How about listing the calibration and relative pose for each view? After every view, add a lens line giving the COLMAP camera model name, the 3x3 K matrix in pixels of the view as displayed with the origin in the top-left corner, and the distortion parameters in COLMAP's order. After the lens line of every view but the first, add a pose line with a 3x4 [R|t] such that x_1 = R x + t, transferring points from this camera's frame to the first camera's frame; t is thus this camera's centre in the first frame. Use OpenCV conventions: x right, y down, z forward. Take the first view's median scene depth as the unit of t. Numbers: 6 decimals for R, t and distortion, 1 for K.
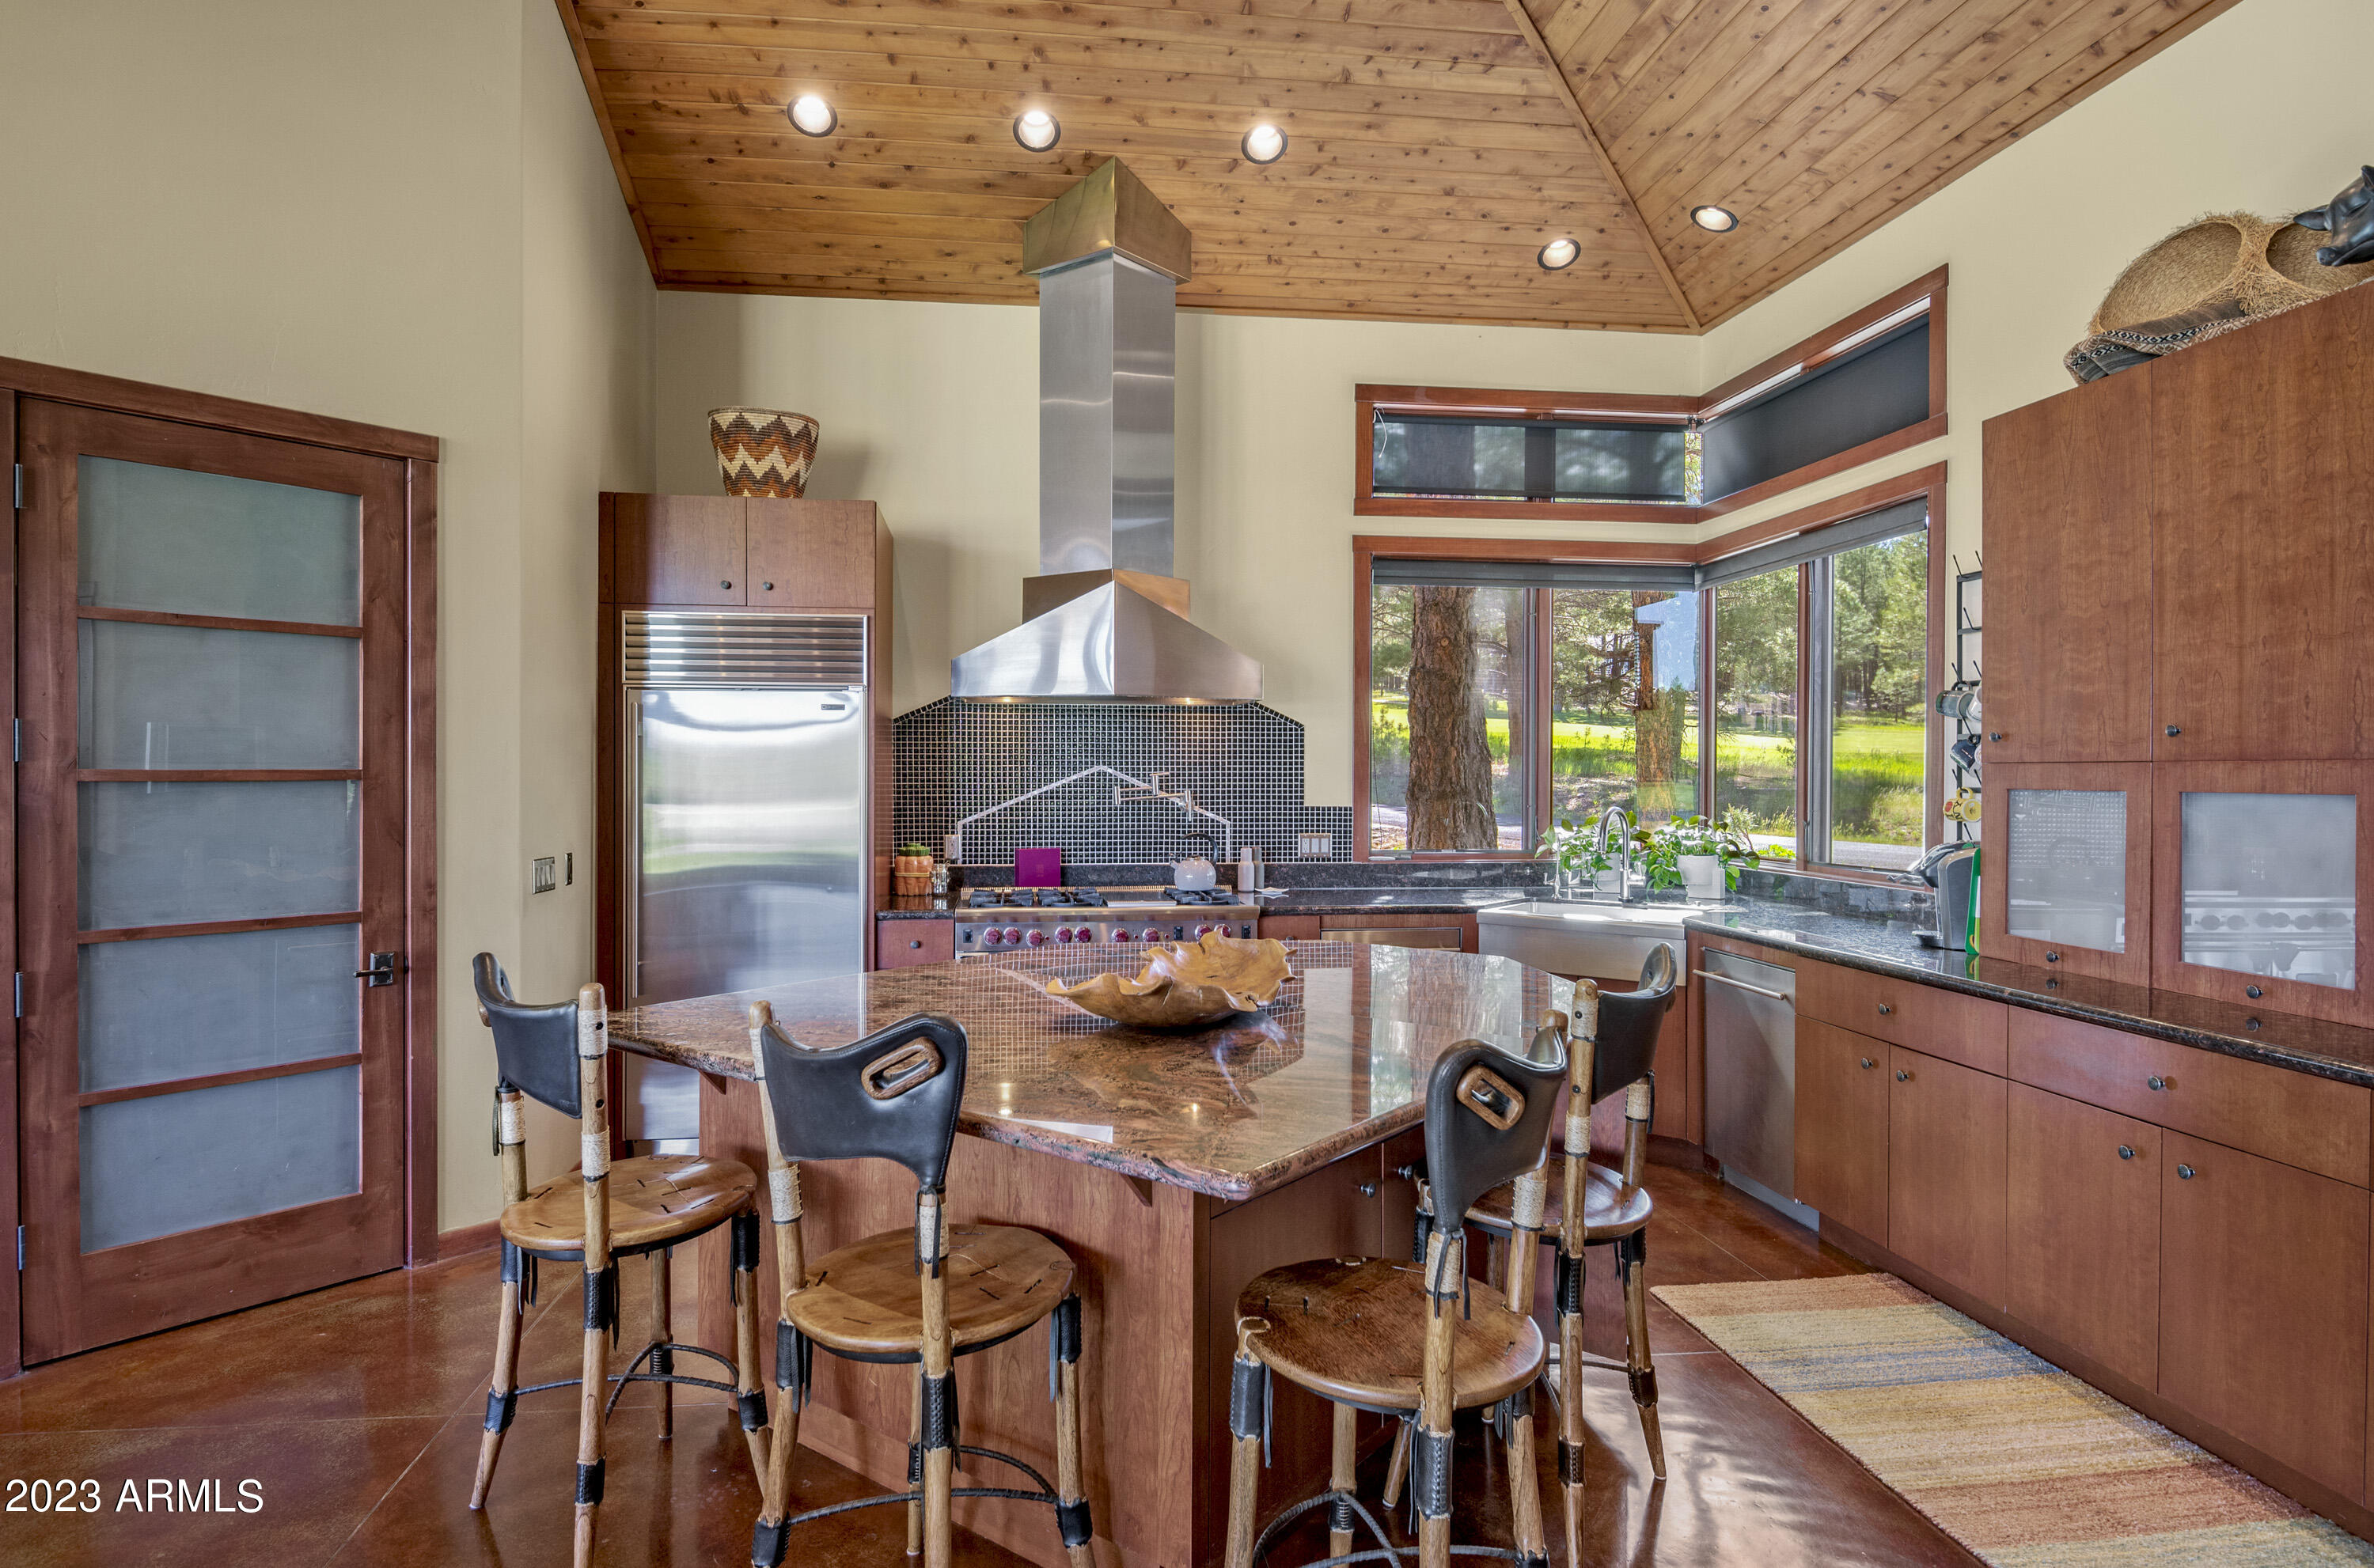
lens RADIAL K [[1305.3, 0, 1187.0], [0, 1305.3, 784.0], [0, 0, 1]] dist [0.031874, -0.047578]
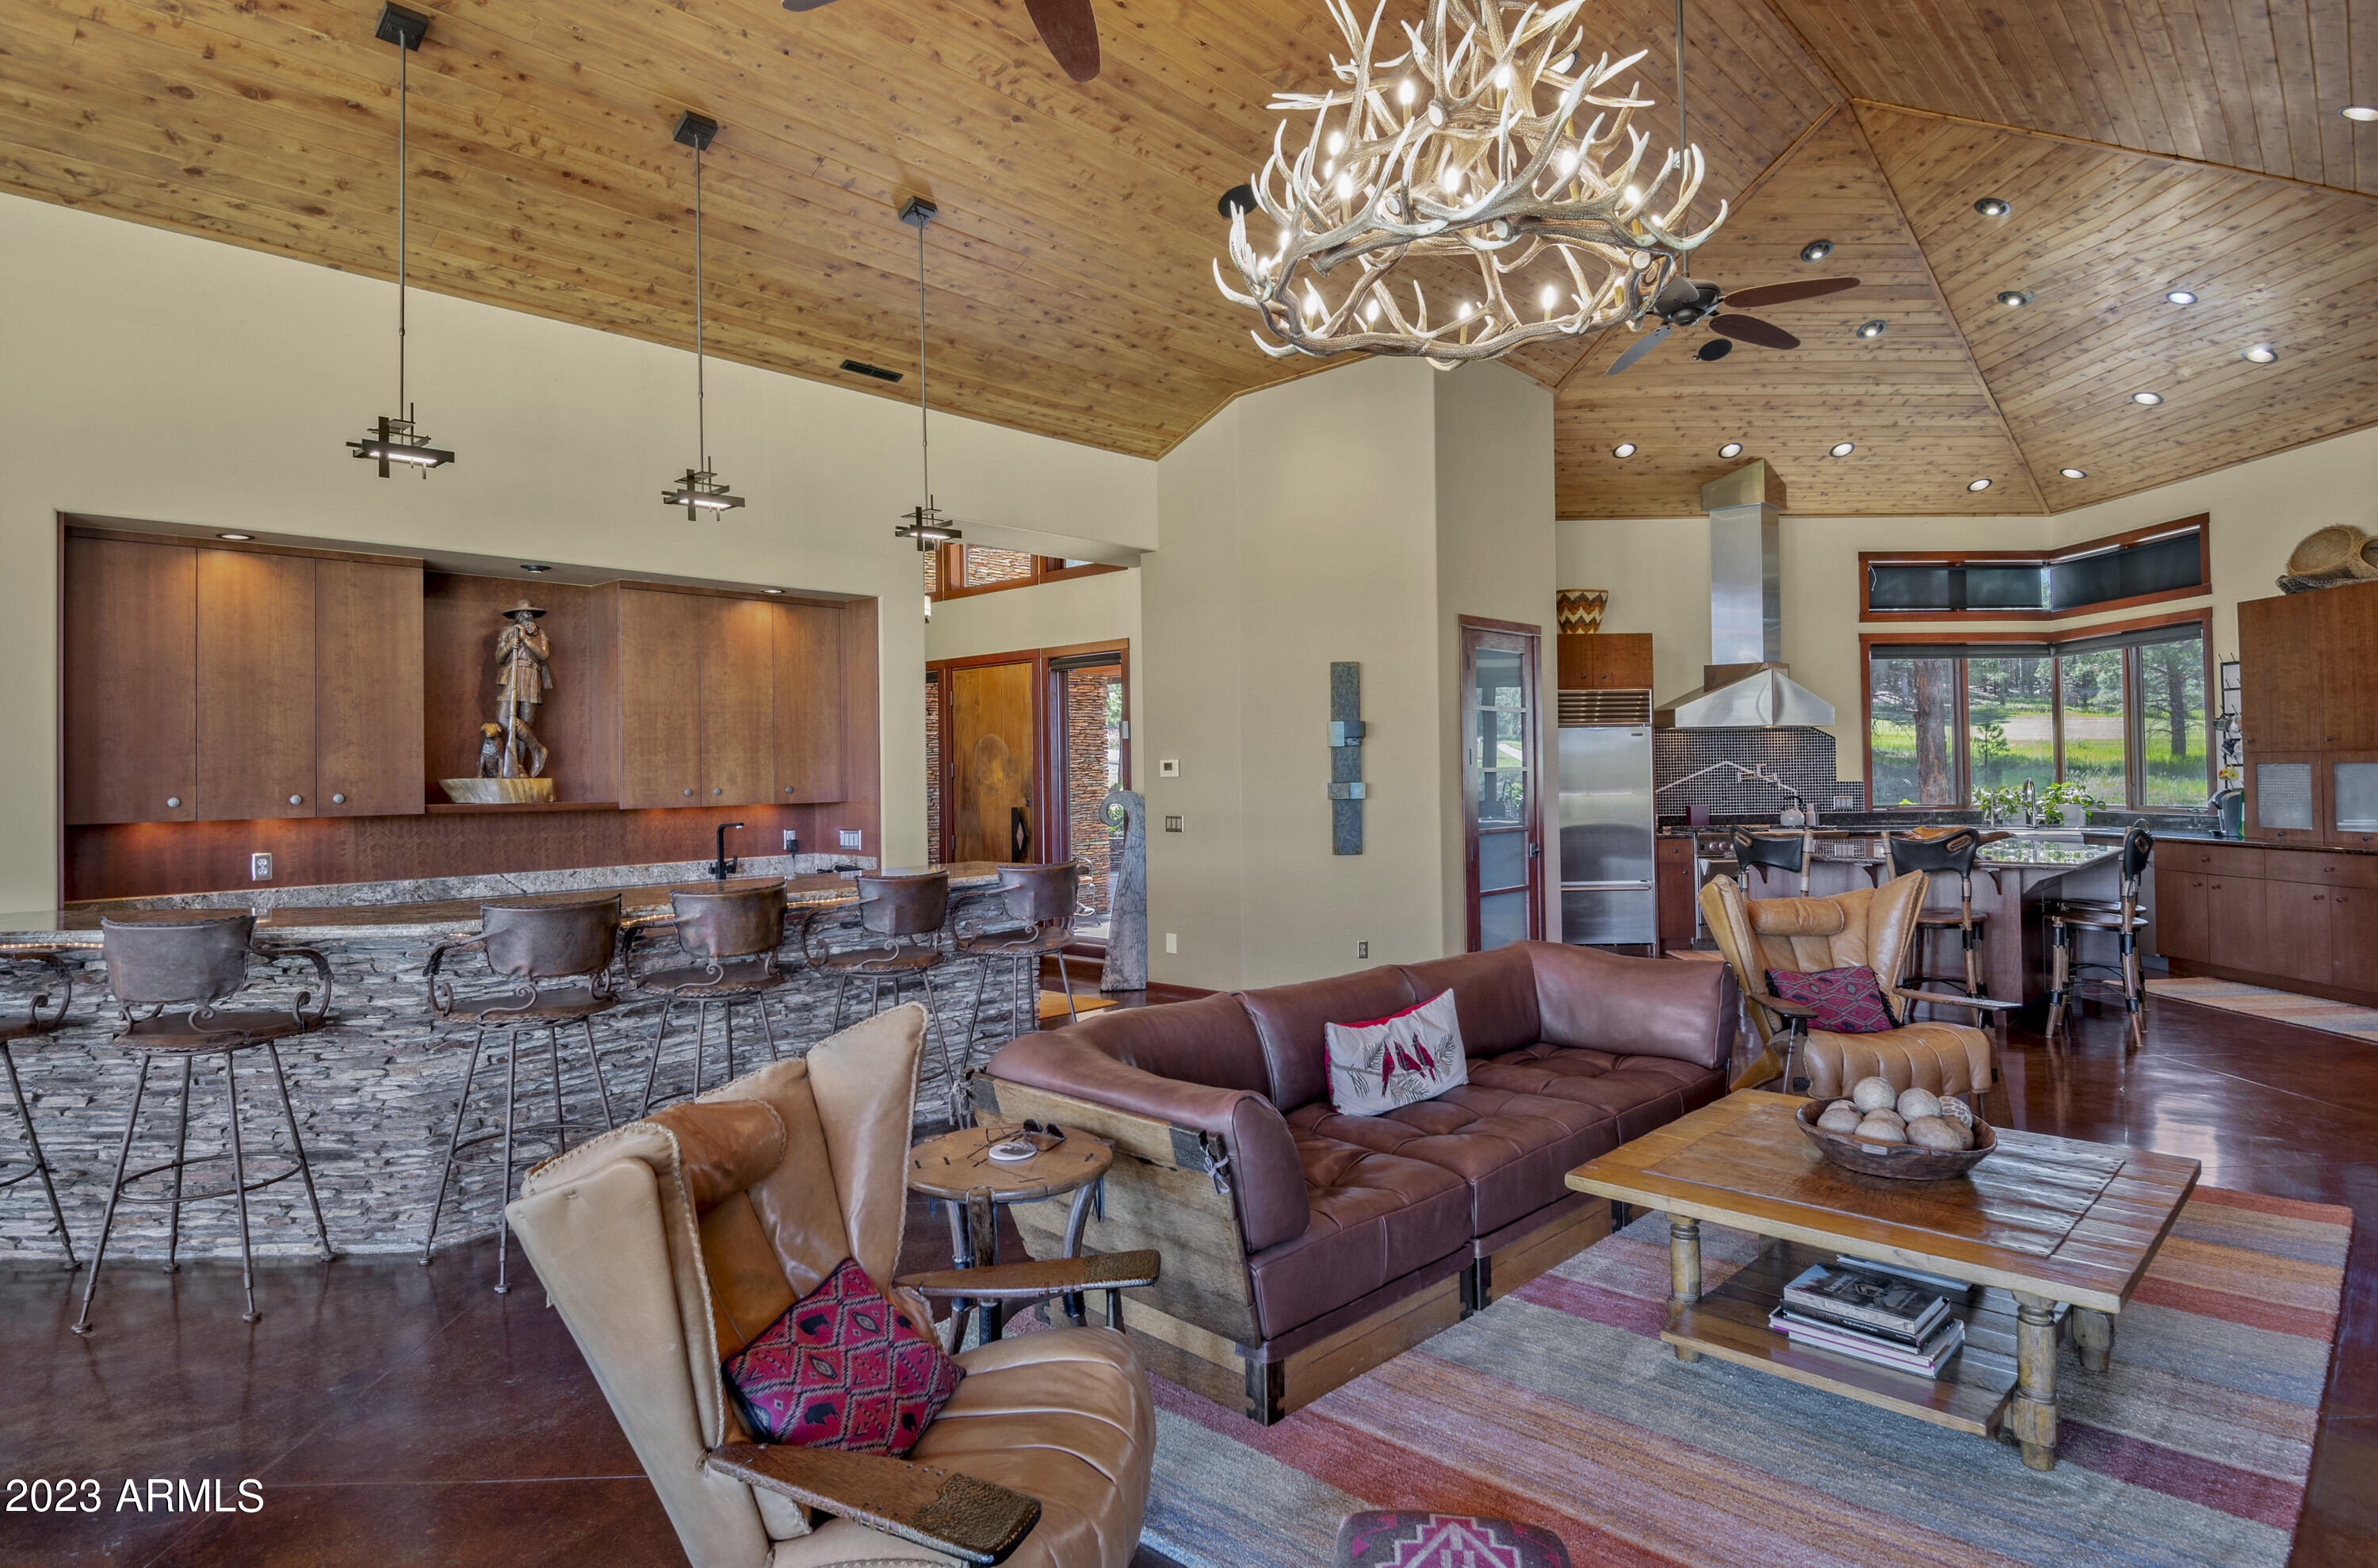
lens RADIAL K [[1284.9, 0, 1190.9], [0, 1284.9, 744.1], [0, 0, 1]] dist [-0.001233, -0.017068]
pose [[0.995349, -0.017426, -0.094750, -0.835842], [0.014677, 0.999453, -0.029633, 0.006831], [0.095214, 0.028105, 0.995060, -1.146224]]
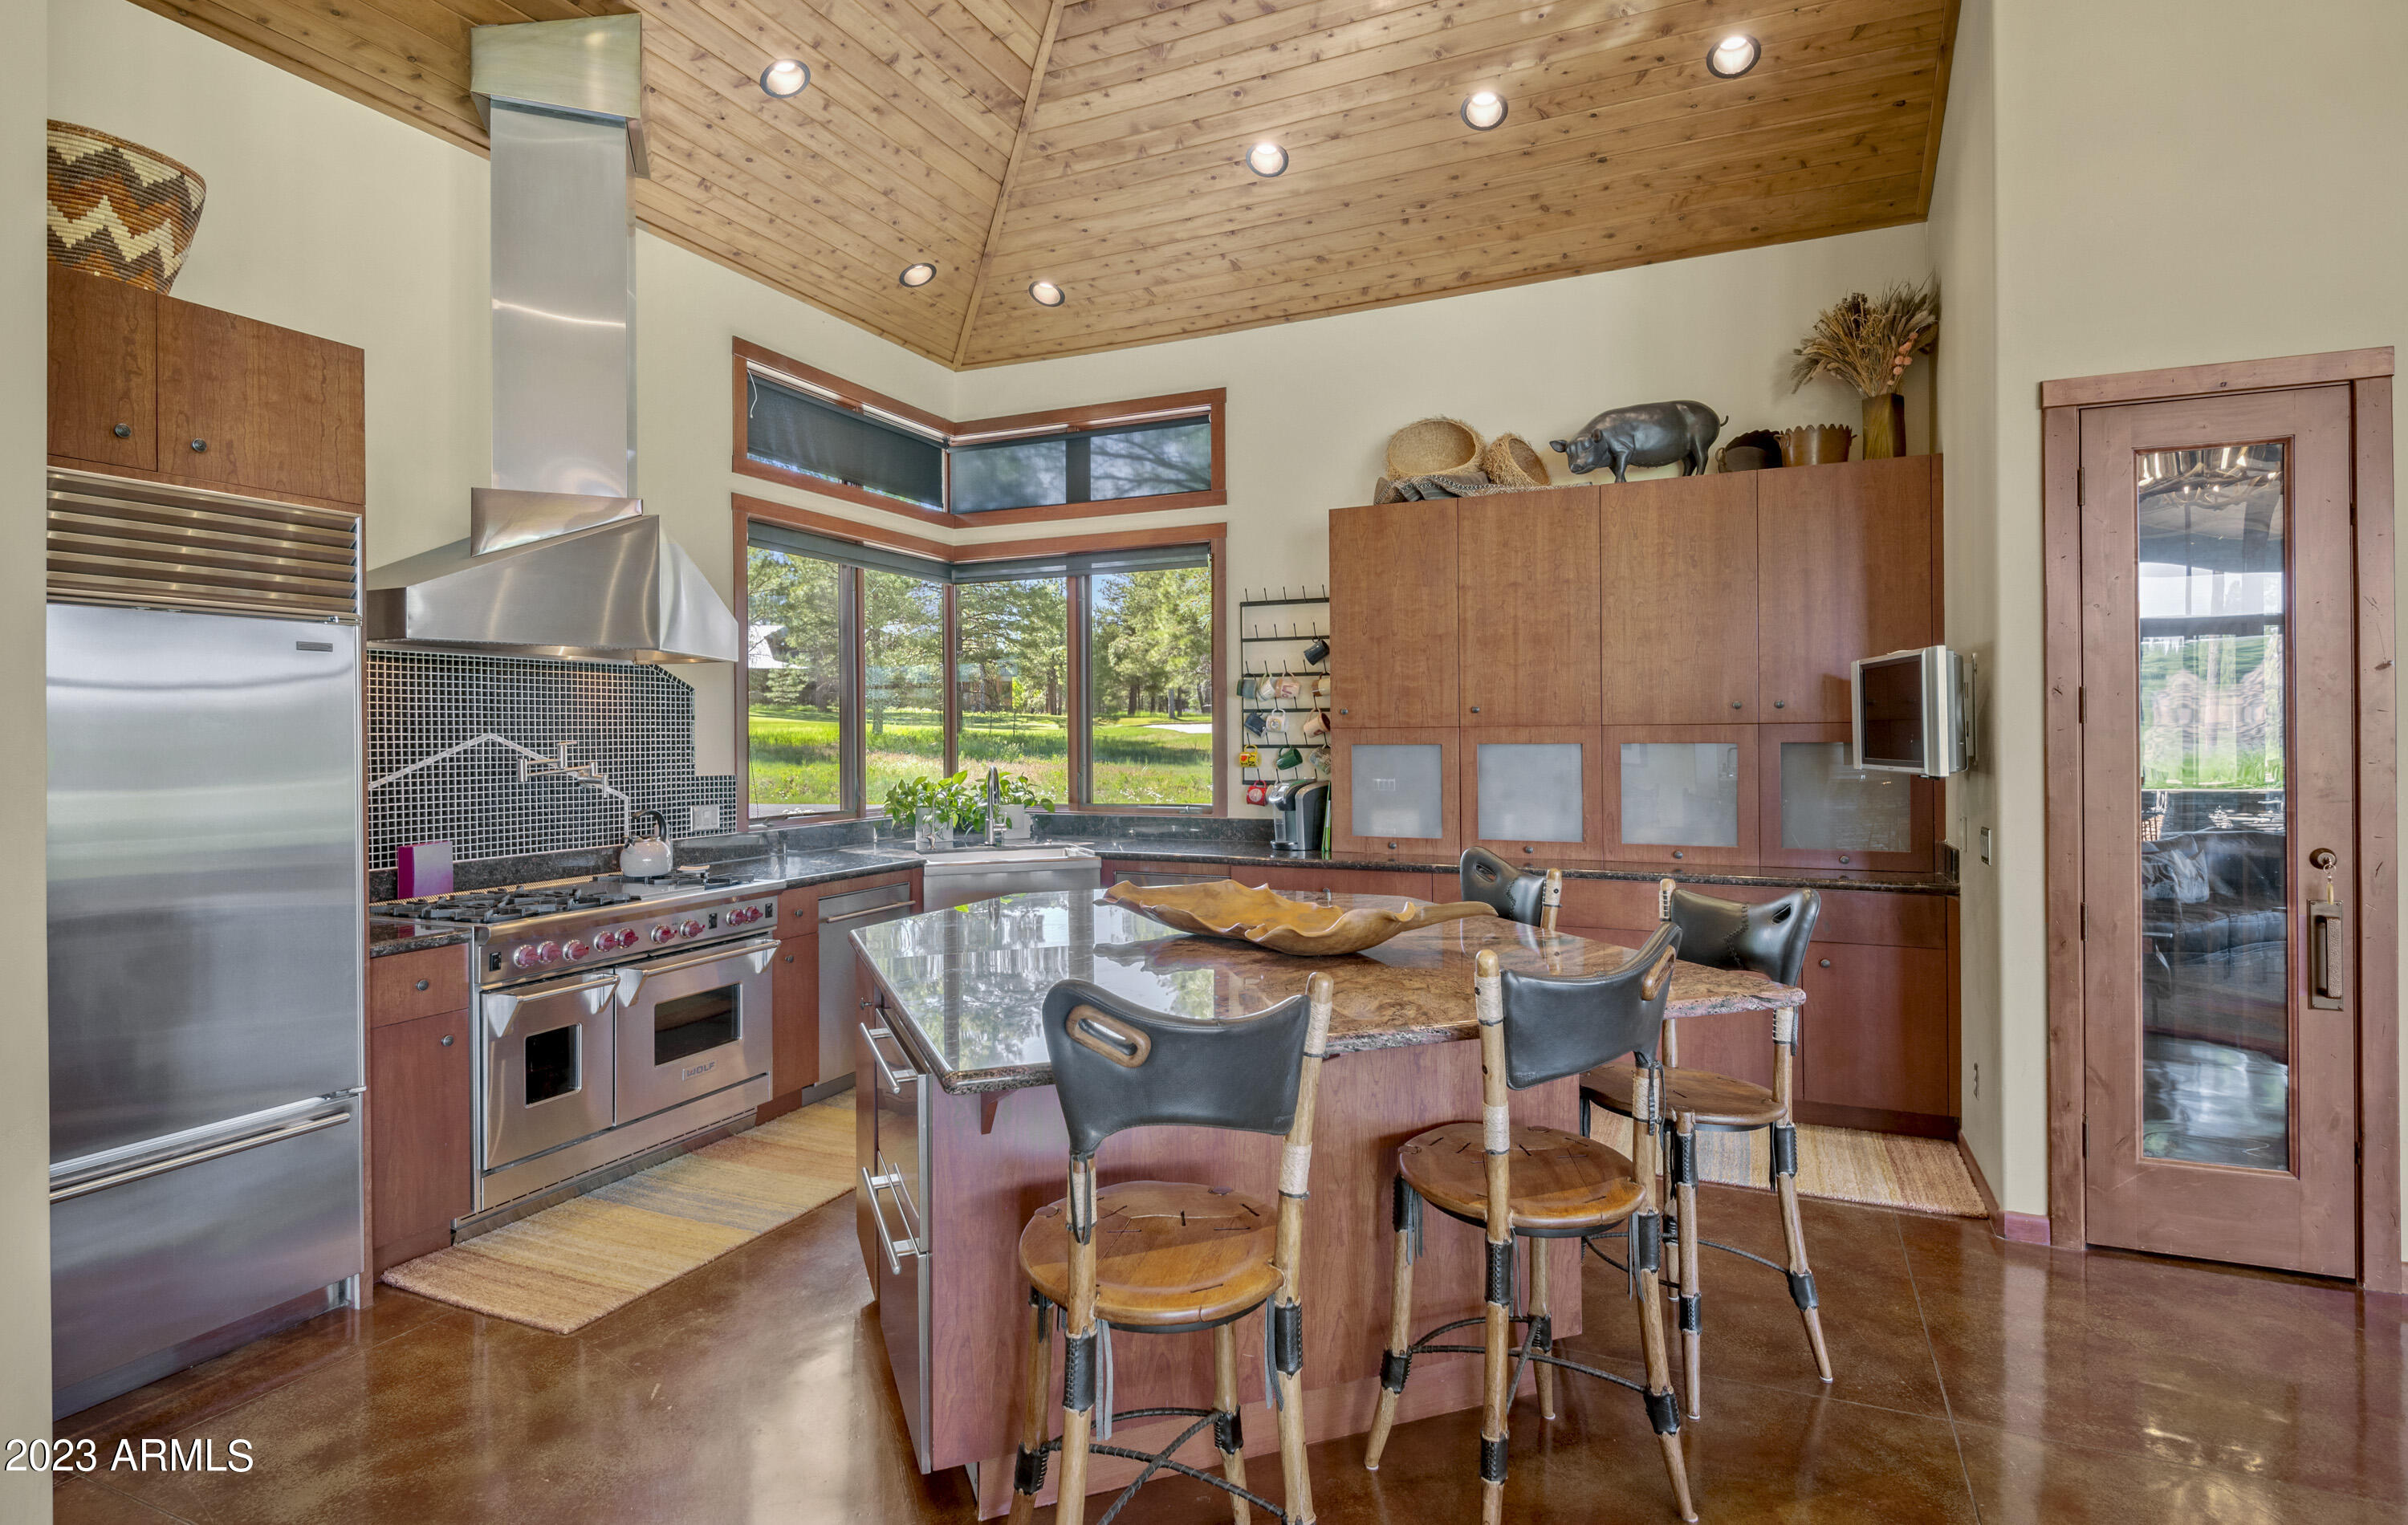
lens RADIAL K [[1219.8, 0, 1176.6], [0, 1219.8, 759.7], [0, 0, 1]] dist [0.002054, -0.013249]
pose [[0.527504, -0.022693, 0.849250, -0.610278], [0.015939, 0.999732, 0.016814, -0.005115], [-0.849403, 0.004666, 0.527724, 0.326849]]
